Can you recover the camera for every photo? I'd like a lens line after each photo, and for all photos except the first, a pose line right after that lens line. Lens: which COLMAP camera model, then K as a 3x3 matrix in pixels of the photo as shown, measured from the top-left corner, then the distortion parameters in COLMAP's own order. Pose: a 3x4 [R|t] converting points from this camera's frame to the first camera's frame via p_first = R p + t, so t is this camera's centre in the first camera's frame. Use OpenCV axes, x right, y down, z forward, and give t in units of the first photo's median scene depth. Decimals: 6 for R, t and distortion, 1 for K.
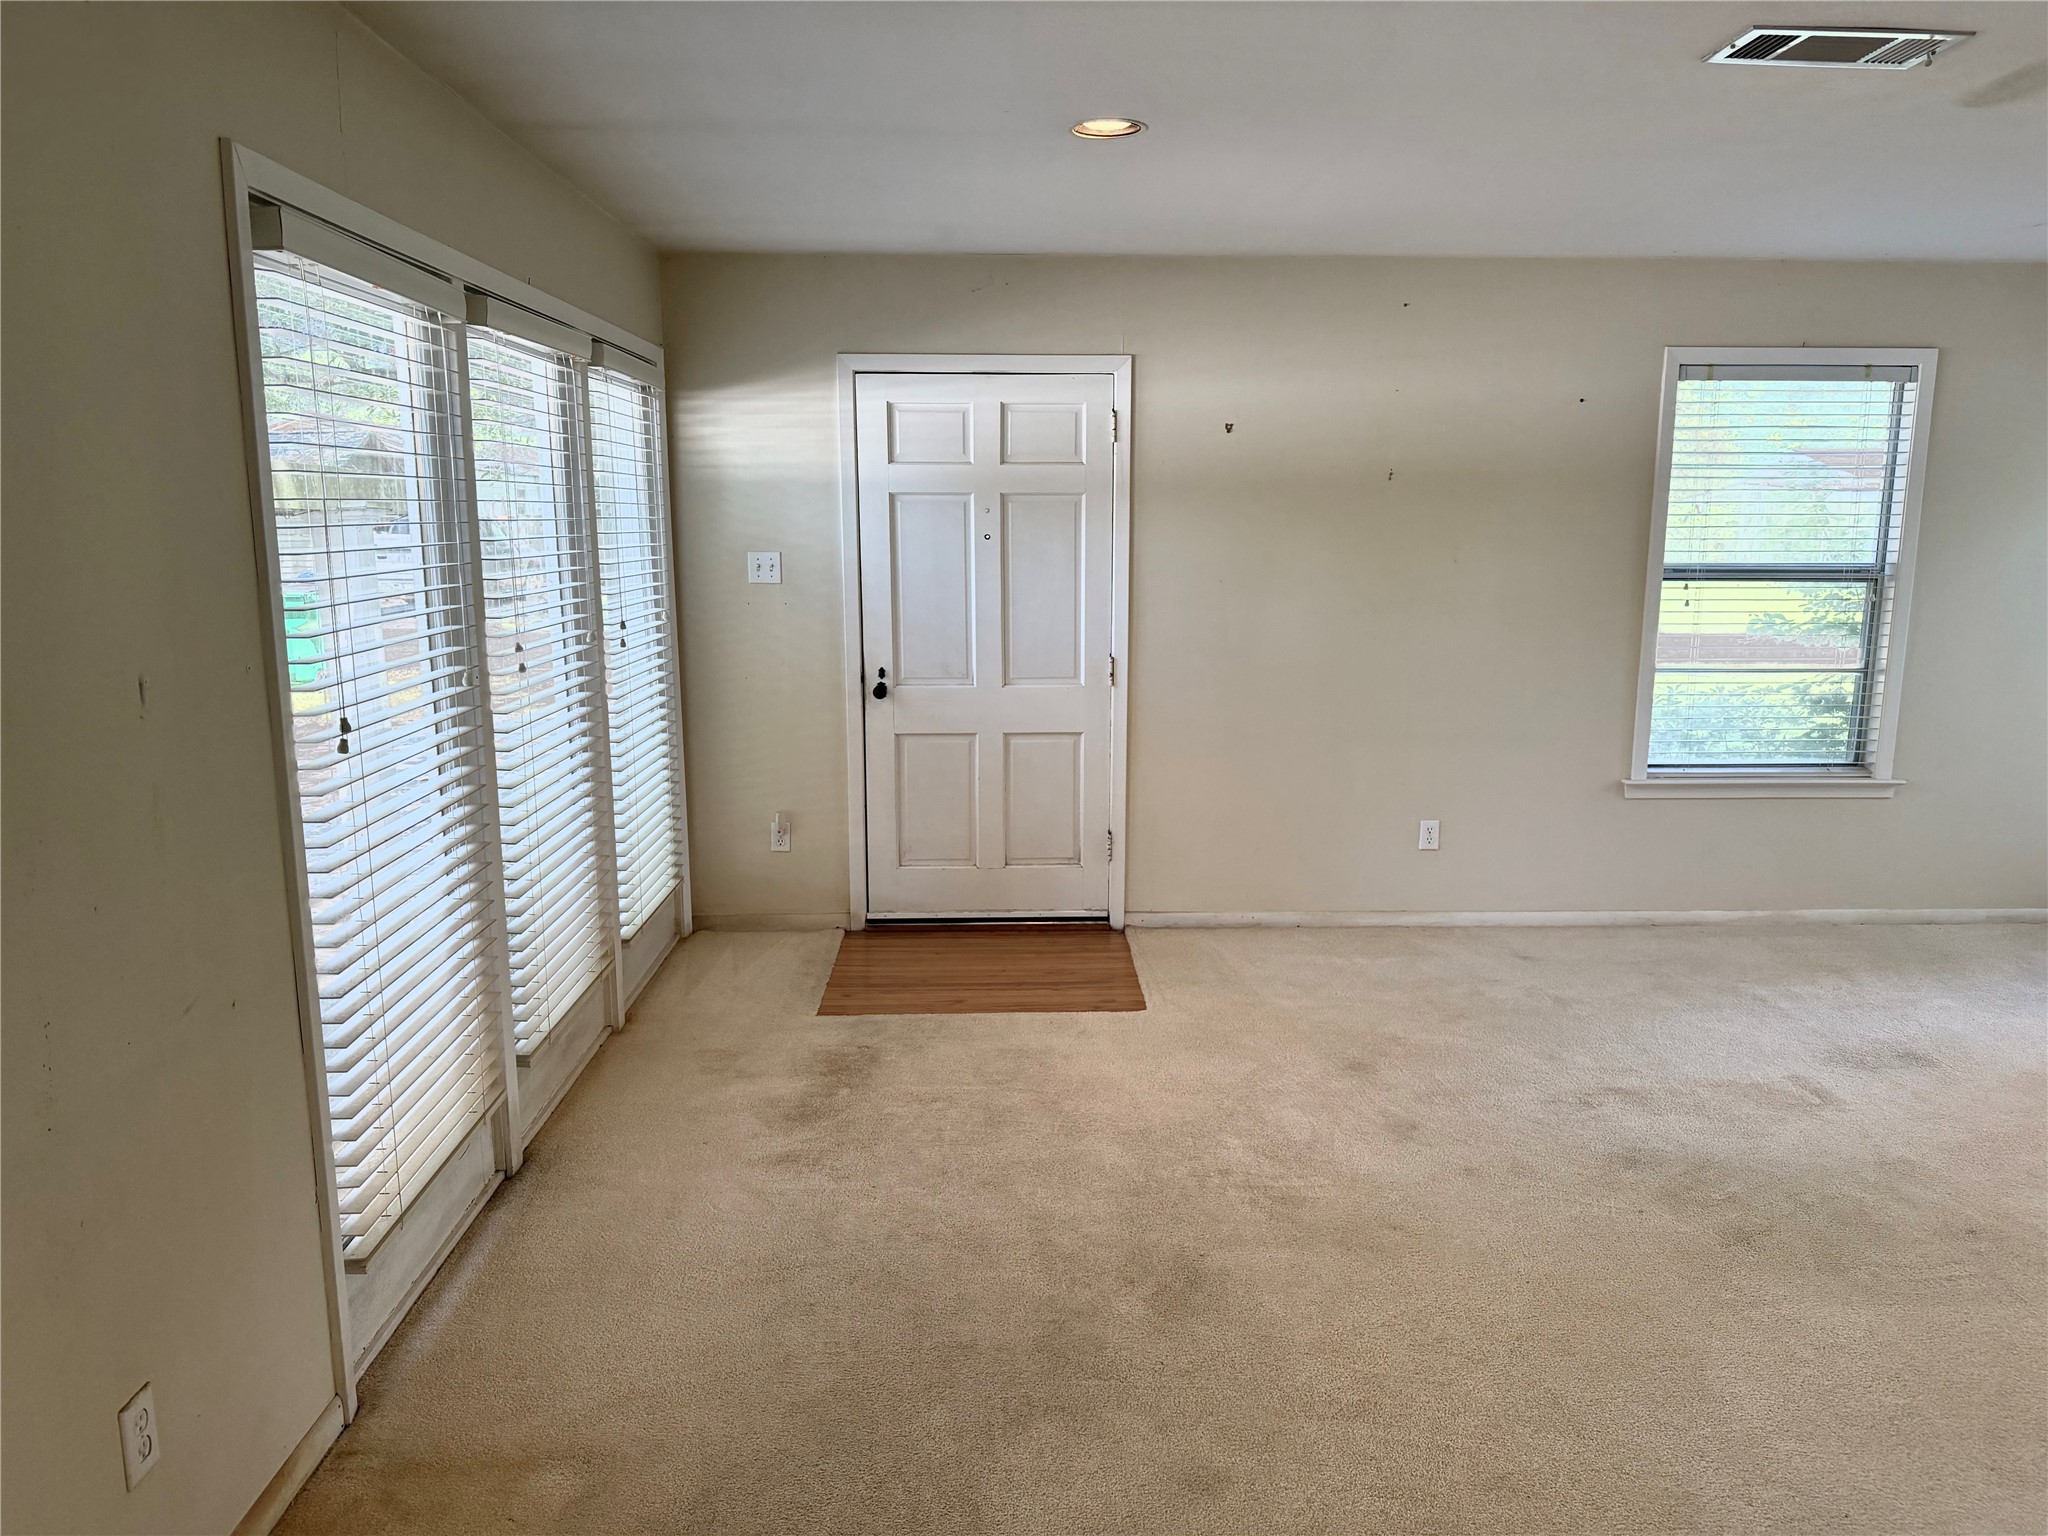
lens RADIAL K [[1425.1, 0, 1012.3], [0, 1425.1, 772.8], [0, 0, 1]] dist [0.016223, -0.037526]
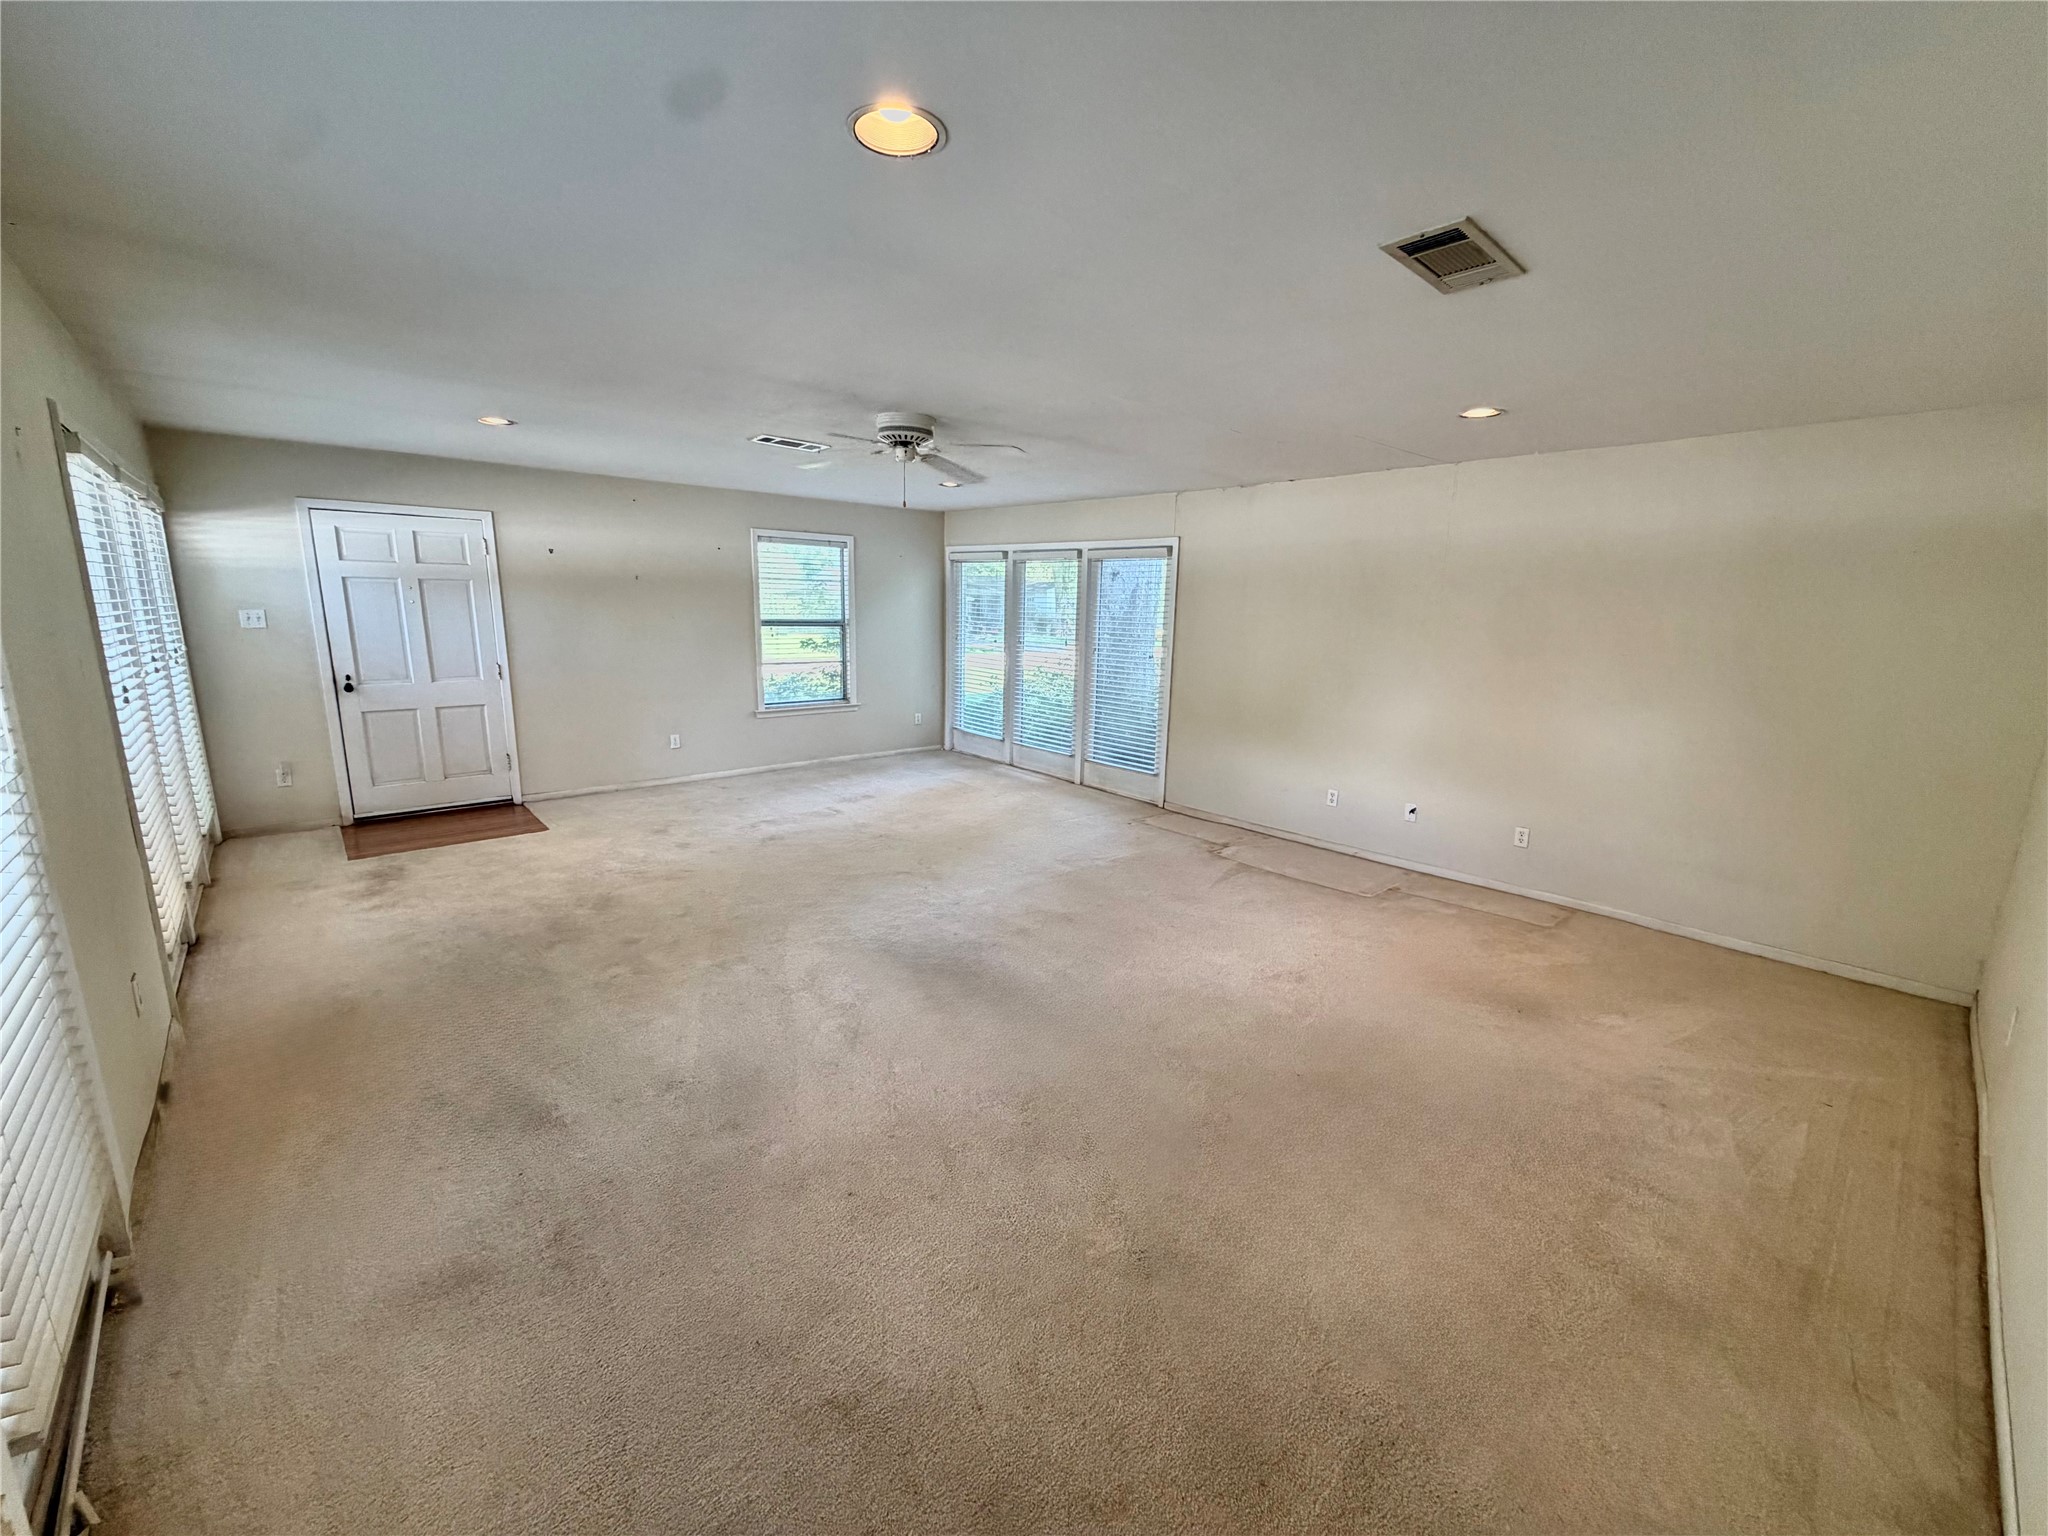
lens RADIAL K [[816.6, 0, 1028.1], [0, 816.6, 774.4], [0, 0, 1]] dist [-0.002732, 0.000390]
pose [[0.752389, -0.118491, 0.647974, -0.132088], [0.096452, 0.992903, 0.069571, 0.063380], [-0.651619, 0.010154, 0.758478, -0.343503]]
